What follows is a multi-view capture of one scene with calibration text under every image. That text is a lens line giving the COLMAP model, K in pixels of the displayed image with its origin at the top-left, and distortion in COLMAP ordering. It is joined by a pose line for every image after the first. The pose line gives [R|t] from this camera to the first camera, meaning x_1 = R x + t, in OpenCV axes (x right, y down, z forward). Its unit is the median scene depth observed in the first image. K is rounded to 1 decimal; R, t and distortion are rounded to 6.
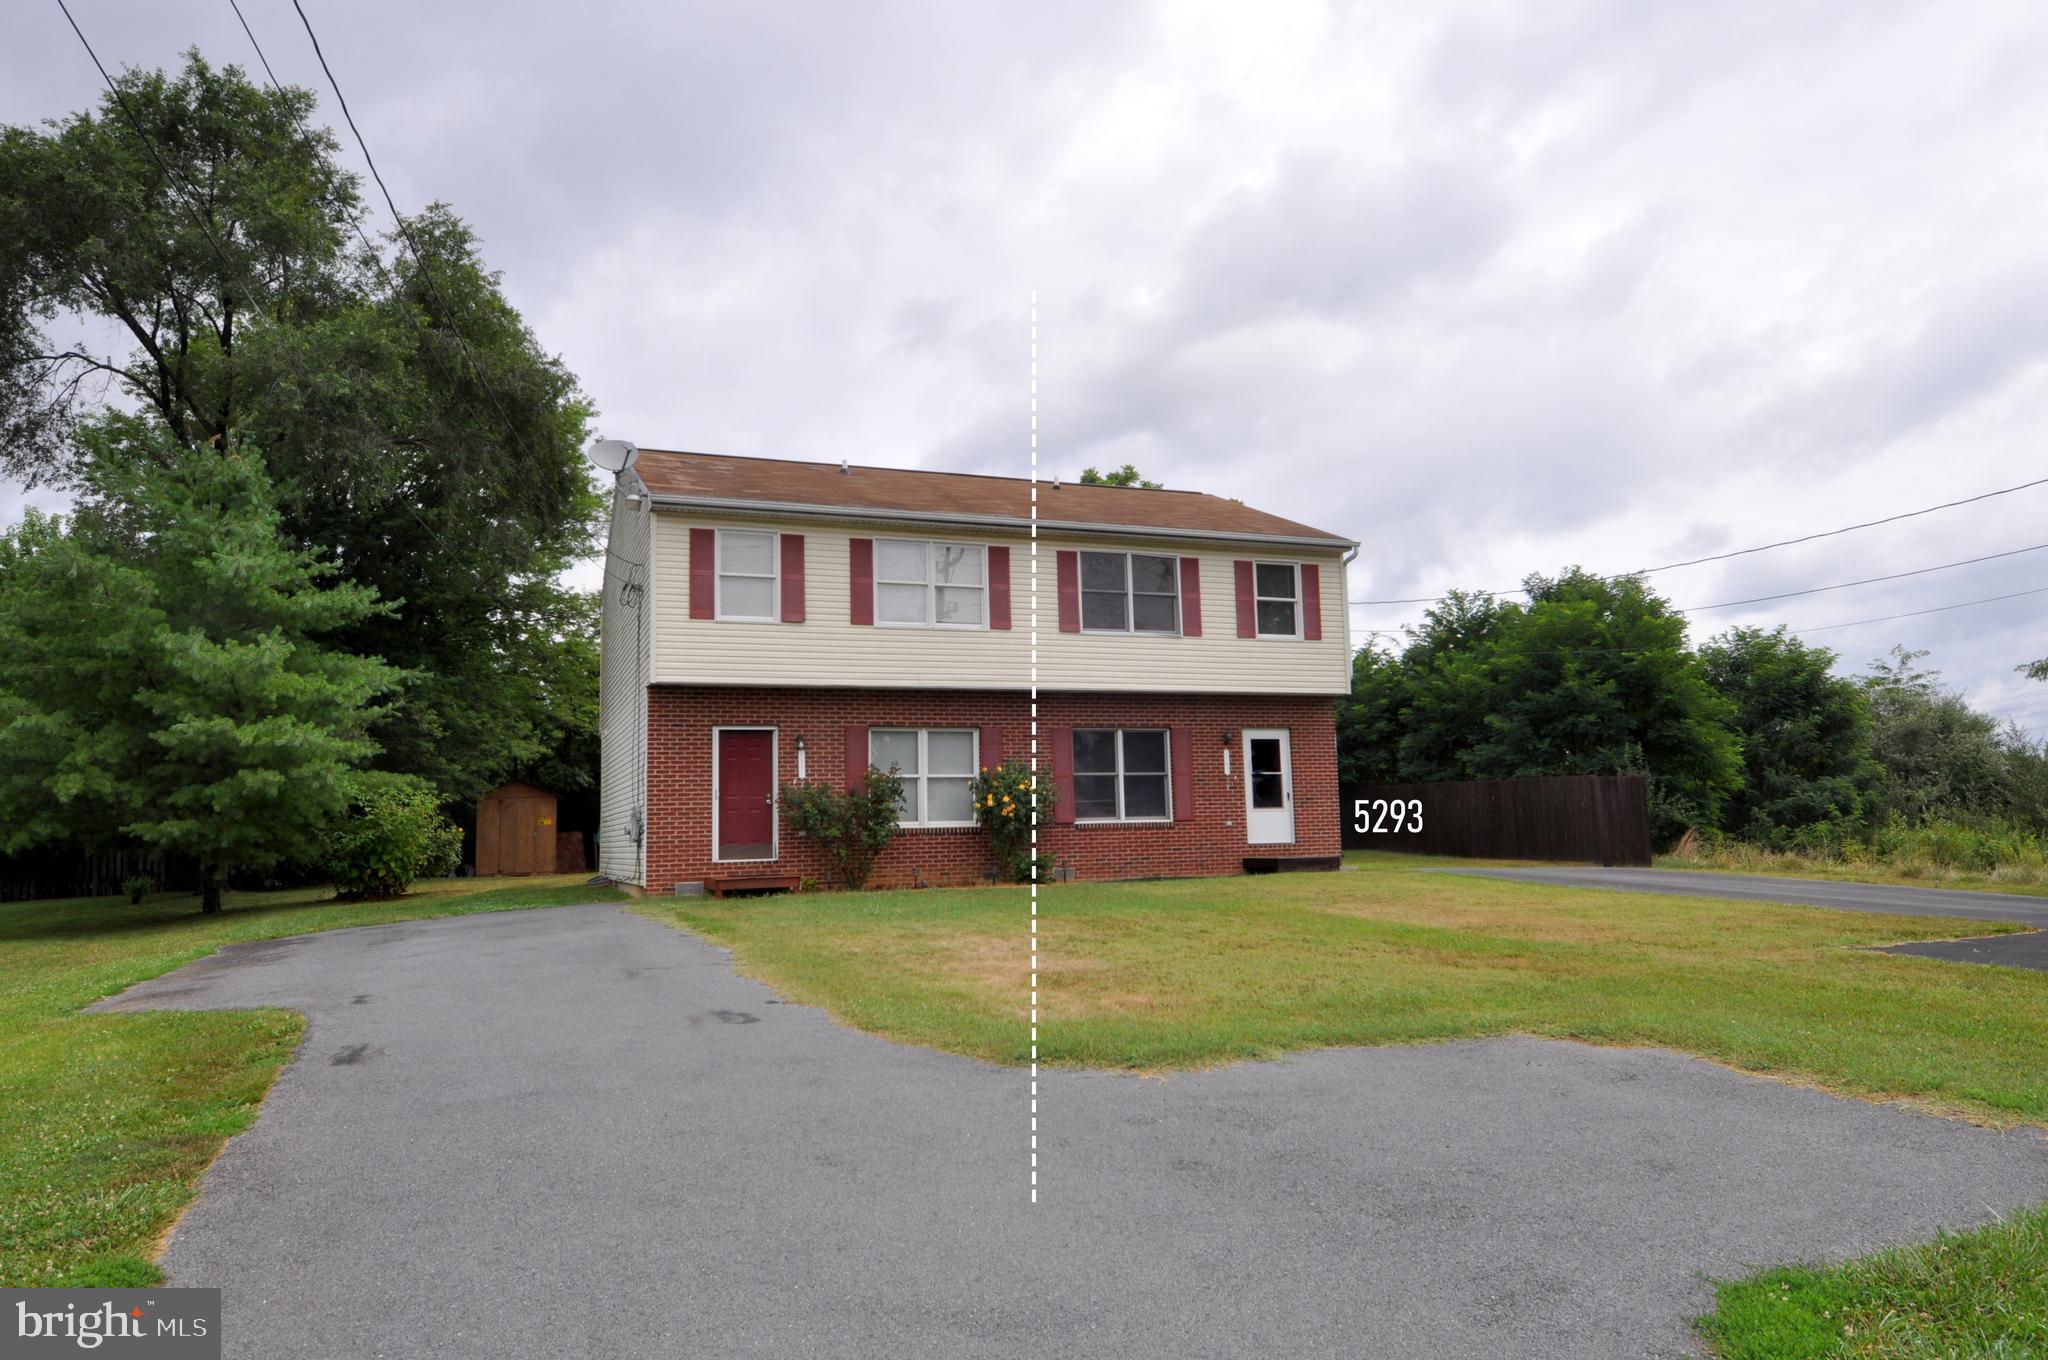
lens RADIAL K [[1349.5, 0, 1023.8], [0, 1349.5, 672.4], [0, 0, 1]] dist [0.026475, 0.001200]
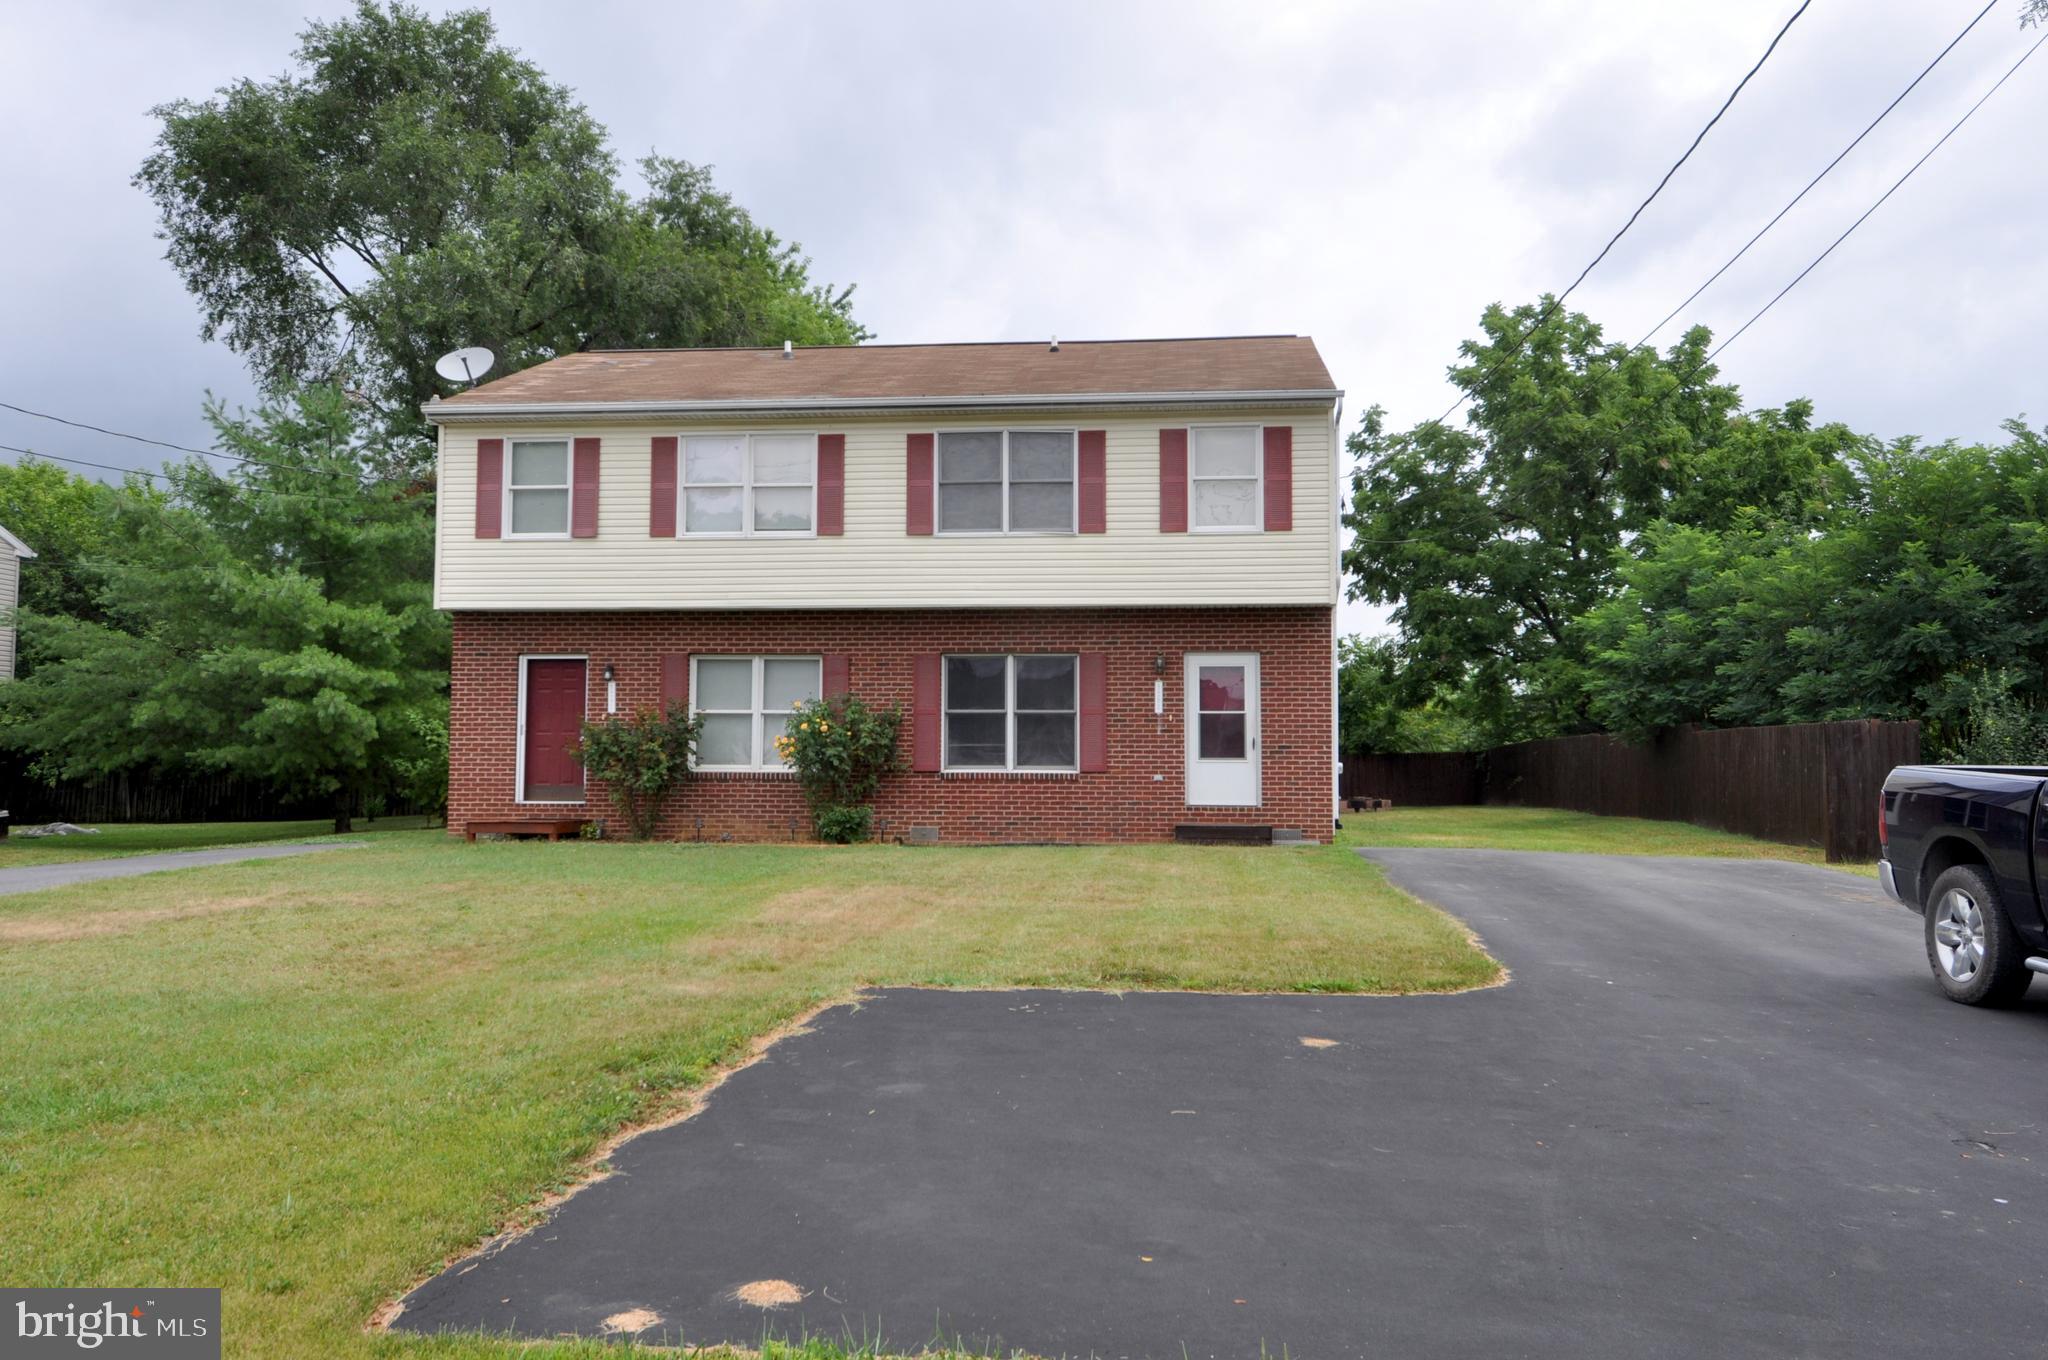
lens RADIAL K [[1539.3, 0, 1025.5], [0, 1539.3, 678.1], [0, 0, 1]] dist [0.009791, -0.003118]
pose [[0.890417, -0.000193, -0.455145, 0.467350], [0.026238, 0.998359, 0.050908, 0.009400], [0.454388, -0.057271, 0.888961, 0.192326]]
